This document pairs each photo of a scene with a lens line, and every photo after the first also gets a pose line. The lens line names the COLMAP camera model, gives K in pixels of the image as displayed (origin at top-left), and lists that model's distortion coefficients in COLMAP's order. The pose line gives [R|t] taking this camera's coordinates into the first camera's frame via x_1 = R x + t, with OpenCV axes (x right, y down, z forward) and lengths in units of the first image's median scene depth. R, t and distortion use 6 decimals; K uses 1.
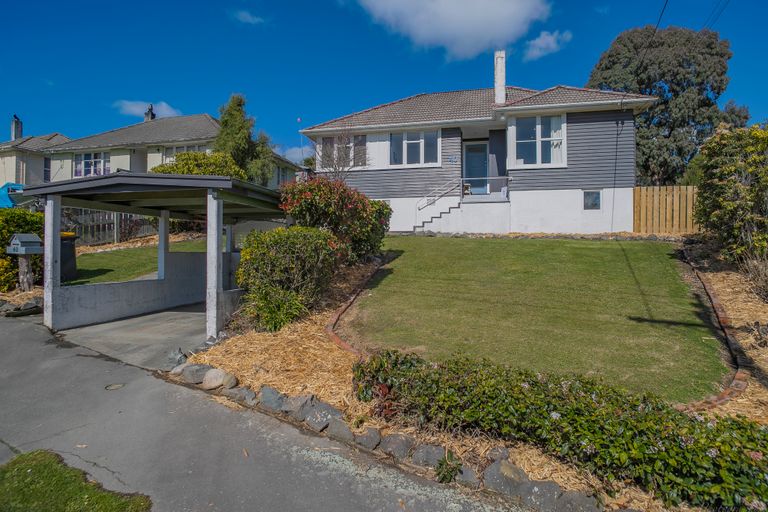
lens RADIAL K [[440.6, 0, 384.0], [0, 440.6, 251.8], [0, 0, 1]] dist [-0.055675, 0.037148]
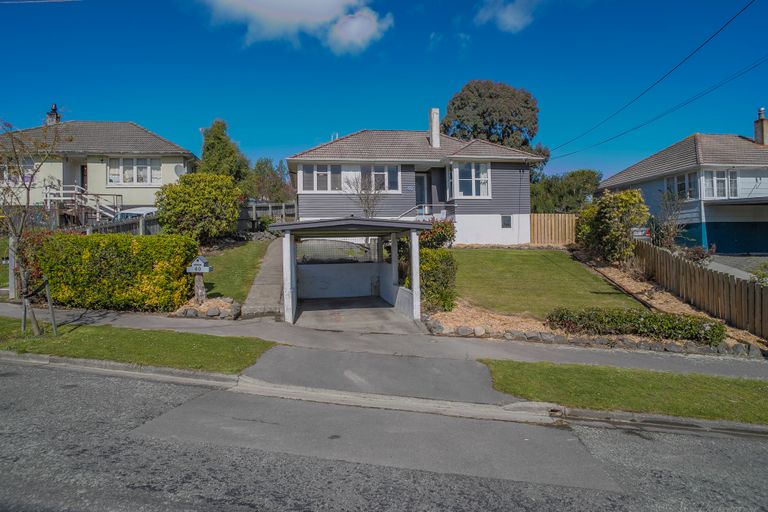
lens RADIAL K [[440.6, 0, 384.0], [0, 440.6, 251.8], [0, 0, 1]] dist [-0.055675, 0.037148]
pose [[0.918801, -0.020364, 0.394196, -0.489462], [0.021425, 0.999769, 0.001710, -0.026077], [-0.394140, 0.006874, 0.919025, -0.210558]]
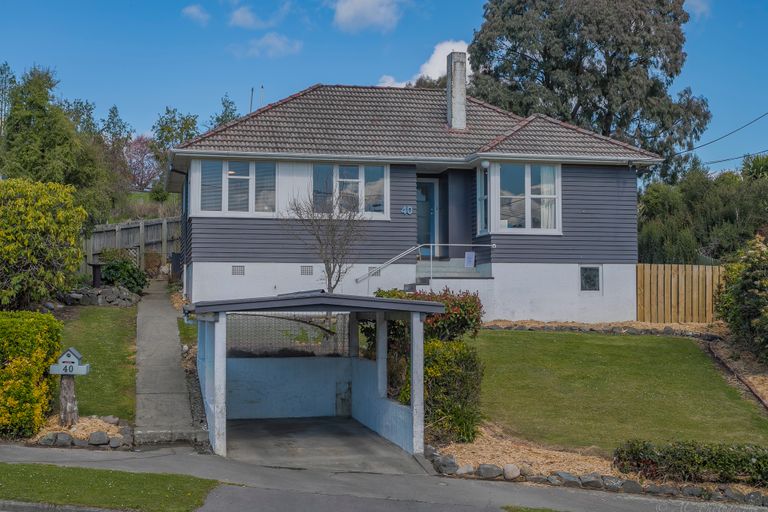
lens RADIAL K [[1100.2, 0, 384.0], [0, 1100.2, 256.0], [0, 0, 1]] dist [0.093157, 0.028925]
pose [[0.898608, 0.020672, 0.438264, -0.697706], [-0.000858, 0.998970, -0.045361, -0.066985], [-0.438751, 0.040386, 0.897701, -0.592731]]
